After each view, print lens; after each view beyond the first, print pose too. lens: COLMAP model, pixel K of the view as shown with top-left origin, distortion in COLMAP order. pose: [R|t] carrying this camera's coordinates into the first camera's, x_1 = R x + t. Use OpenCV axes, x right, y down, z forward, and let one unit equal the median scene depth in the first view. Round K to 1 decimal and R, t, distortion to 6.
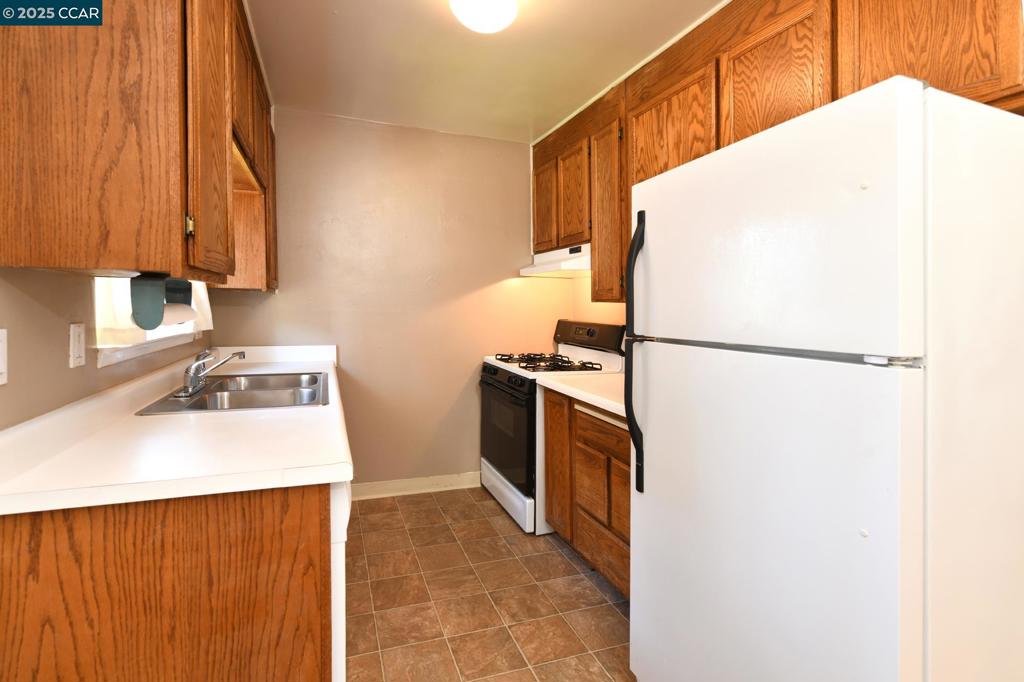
lens RADIAL K [[471.6, 0, 498.6], [0, 471.6, 307.7], [0, 0, 1]] dist [-0.003425, -0.000376]
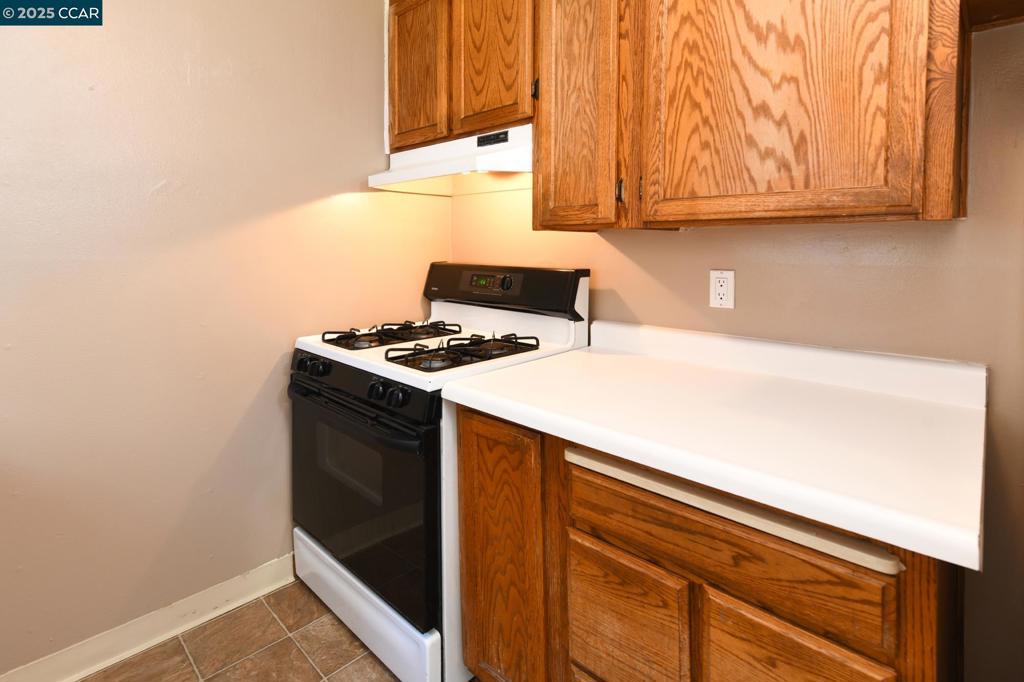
lens RADIAL K [[418.0, 0, 512.7], [0, 418.0, 237.9], [0, 0, 1]] dist [-0.022145, -0.000193]
pose [[0.856699, -0.009941, 0.515721, -0.073369], [0.018551, 0.999761, -0.011544, 0.001096], [-0.515483, 0.019457, 0.856679, 0.566154]]
